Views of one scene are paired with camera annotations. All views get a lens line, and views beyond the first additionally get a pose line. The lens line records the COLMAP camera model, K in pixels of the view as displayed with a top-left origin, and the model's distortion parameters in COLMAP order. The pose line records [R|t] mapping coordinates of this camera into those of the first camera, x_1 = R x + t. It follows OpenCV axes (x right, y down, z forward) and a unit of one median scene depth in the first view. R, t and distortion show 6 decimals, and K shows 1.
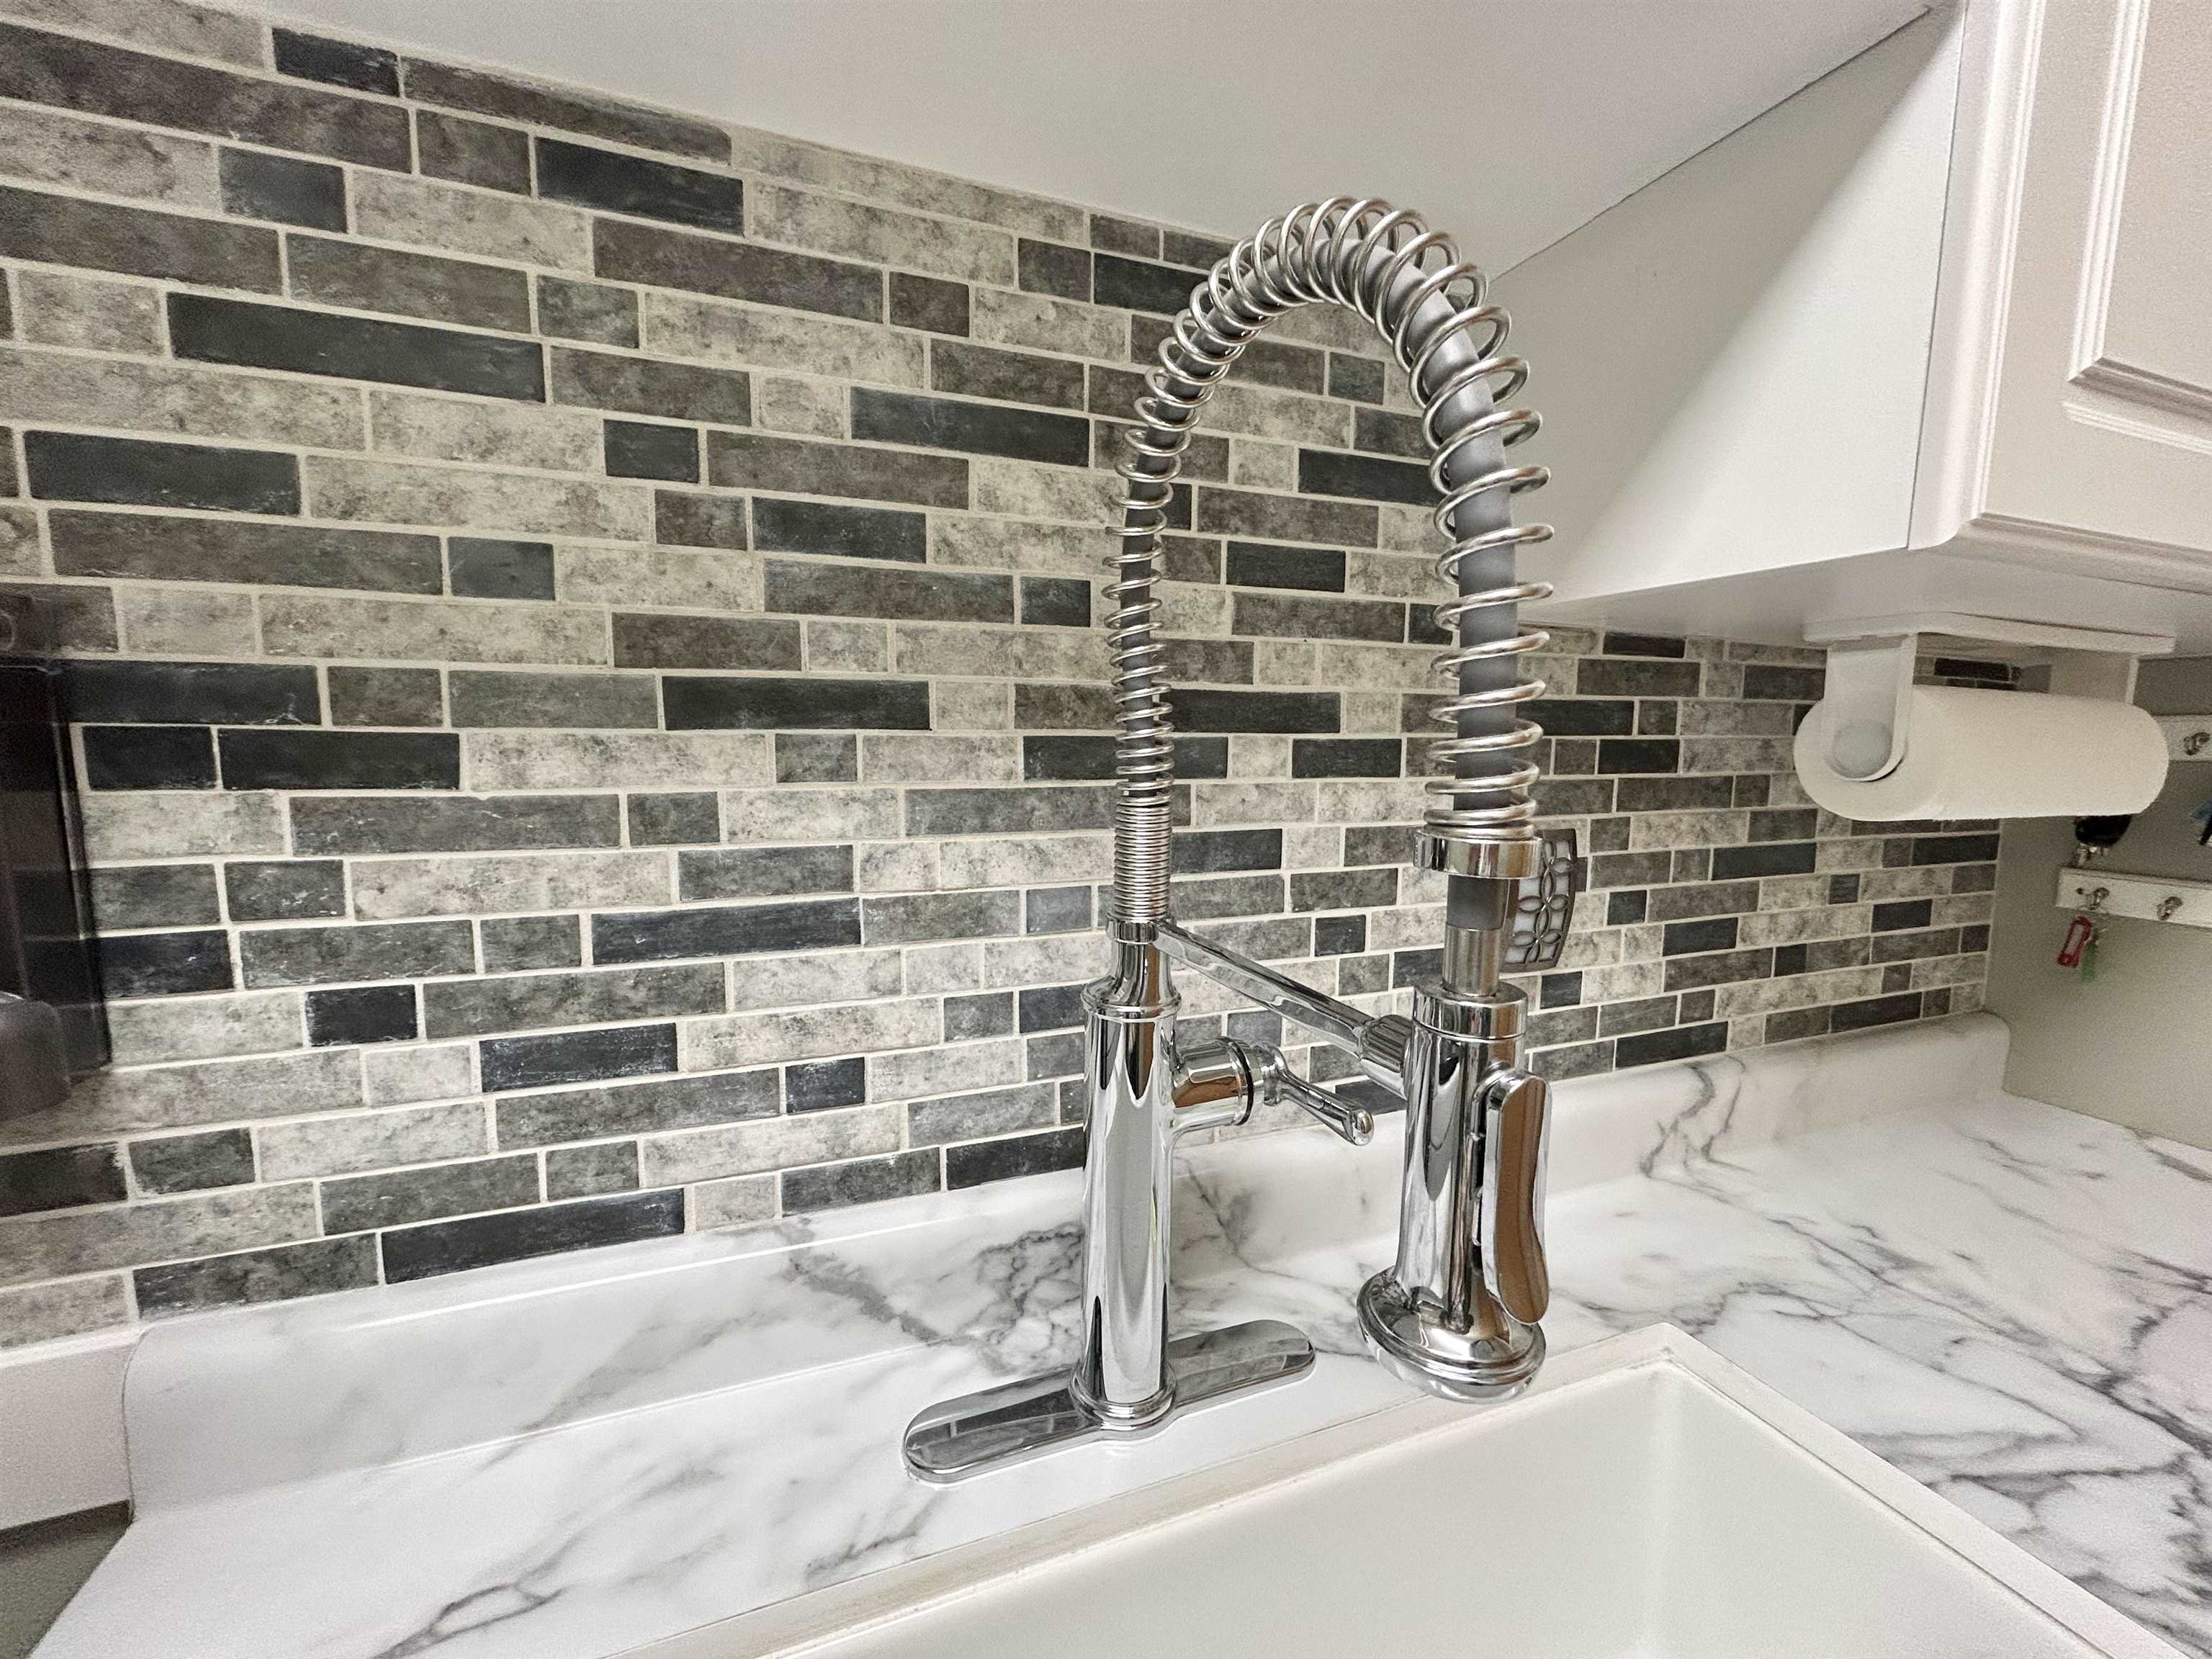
lens RADIAL K [[893.4, 0, 1106.0], [0, 893.4, 829.5], [0, 0, 1]] dist [0.001923, -0.001400]
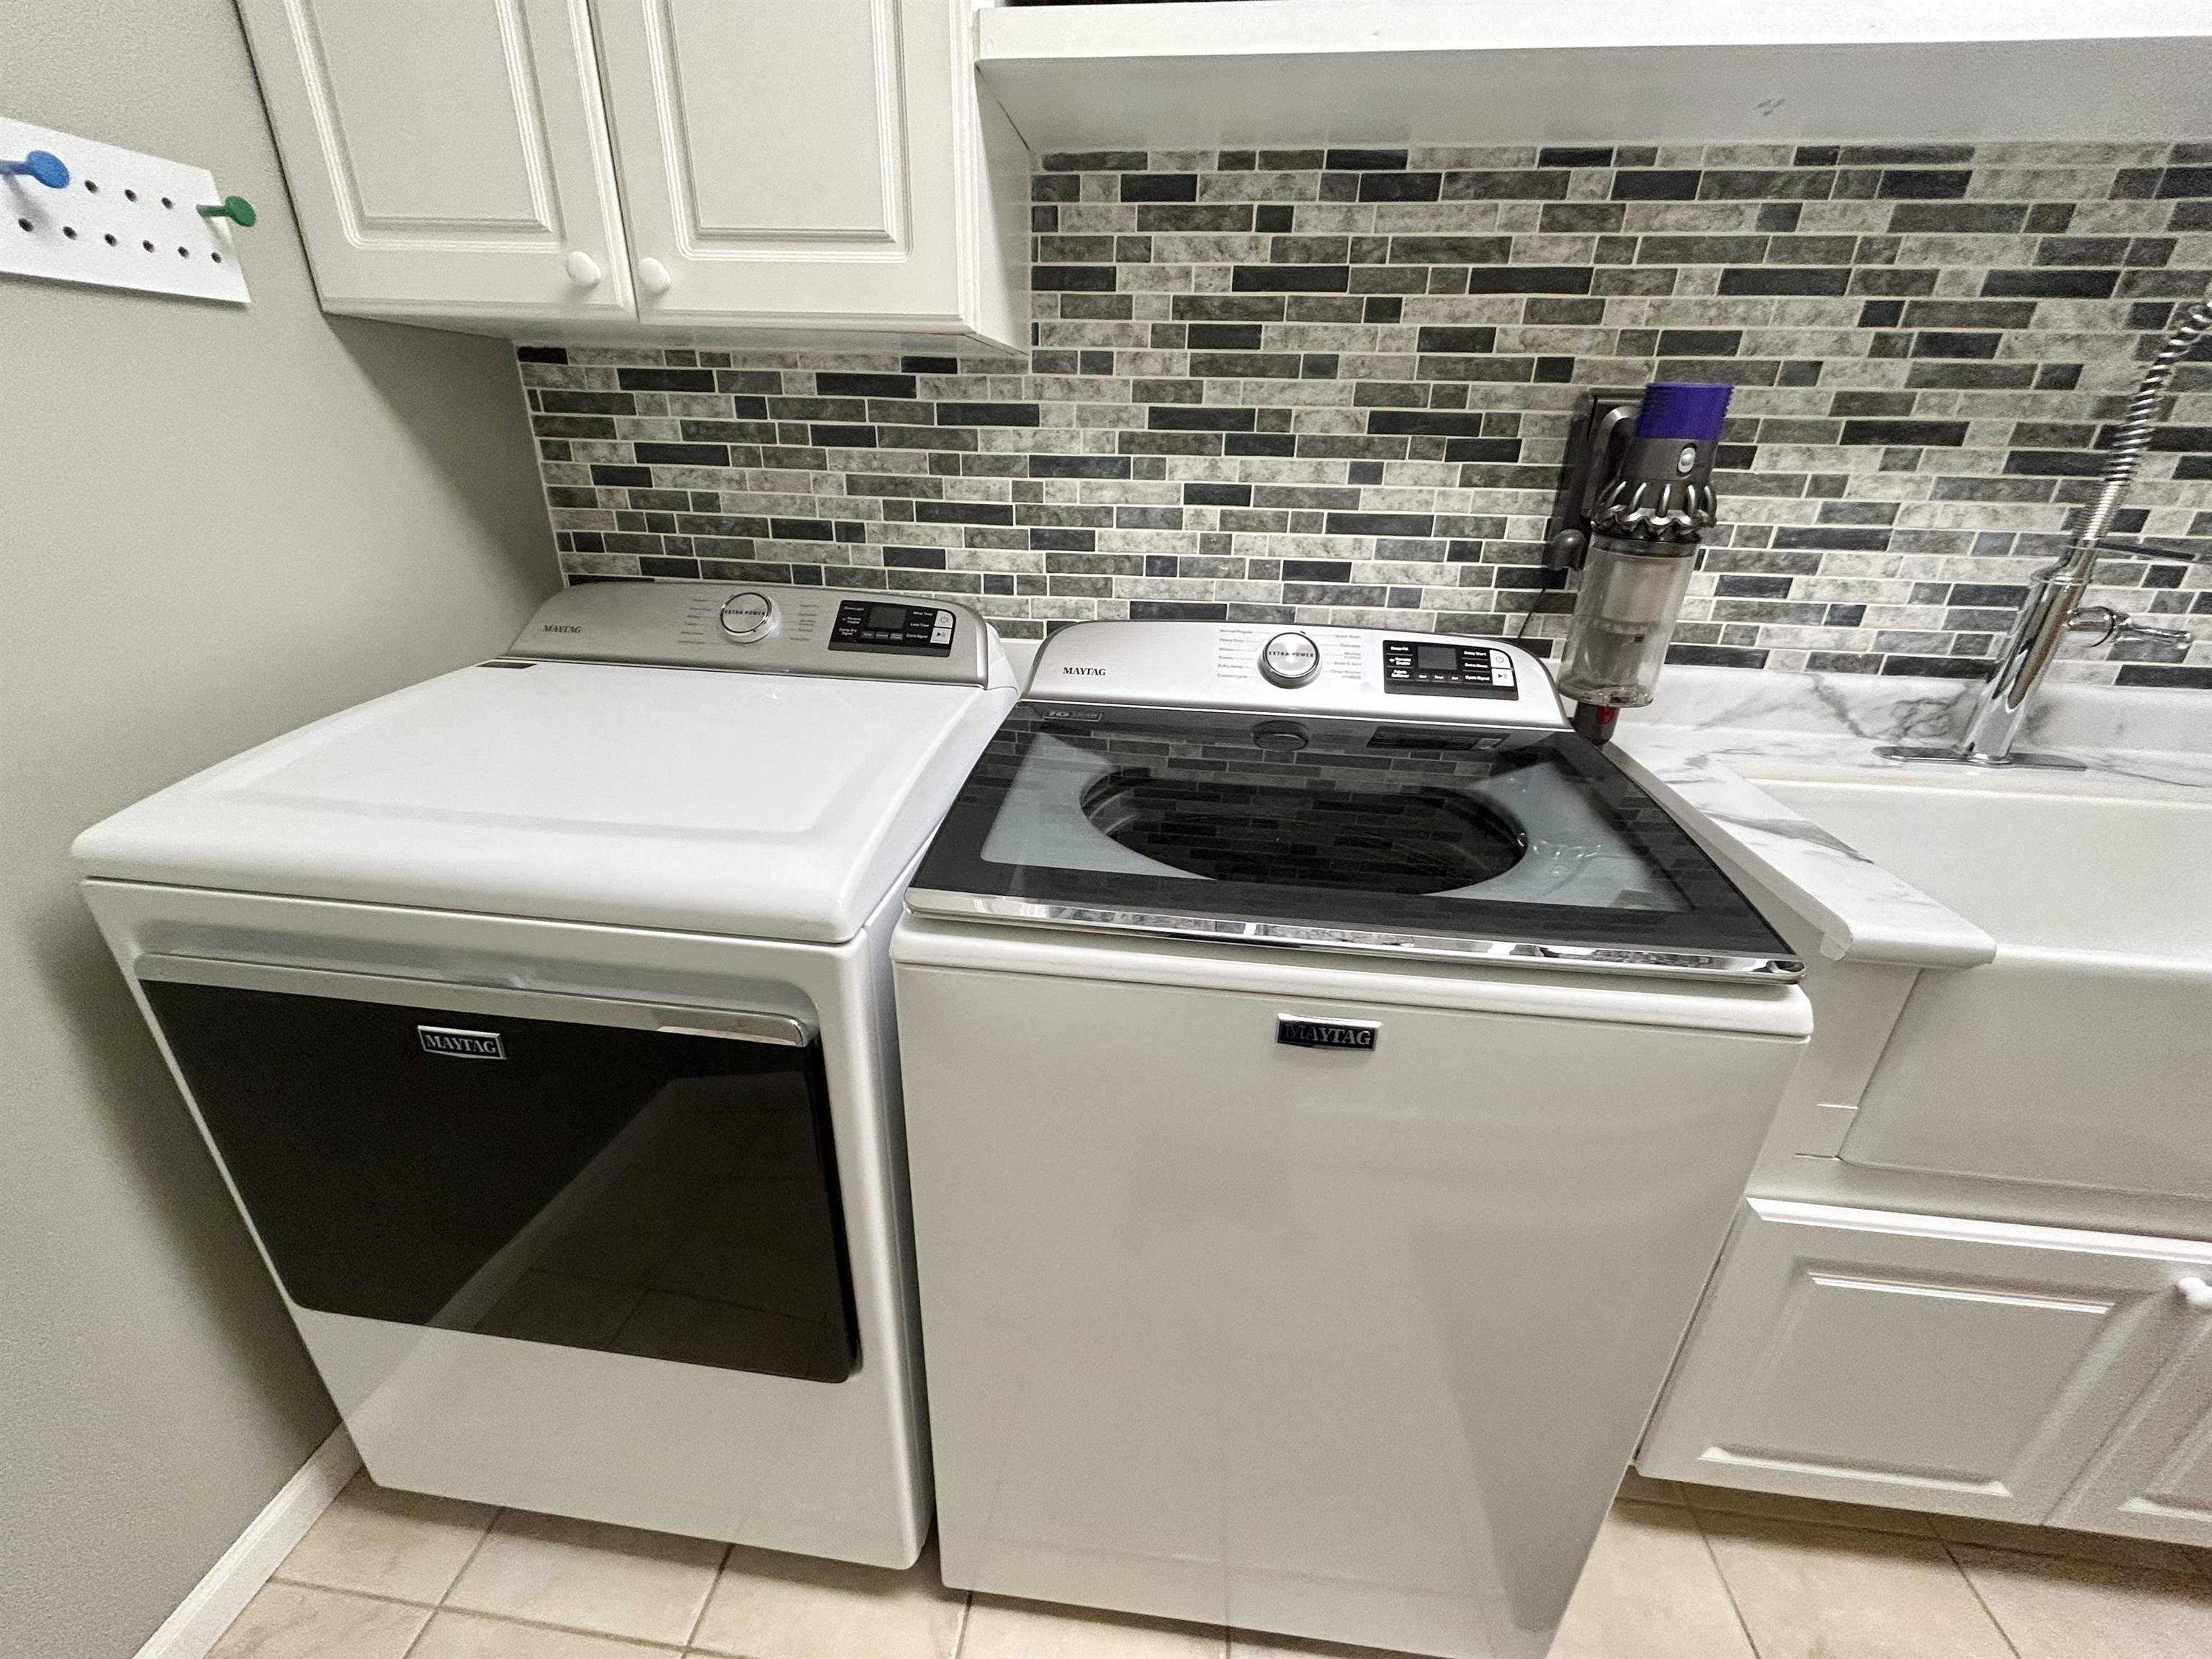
lens RADIAL K [[893.4, 0, 1106.0], [0, 893.4, 829.5], [0, 0, 1]] dist [0.001923, -0.001400]
pose [[0.888062, 0.195563, -0.416054, -0.973248], [-0.062317, 0.947864, 0.312522, 0.219395], [0.455480, -0.251611, 0.853949, -2.017672]]
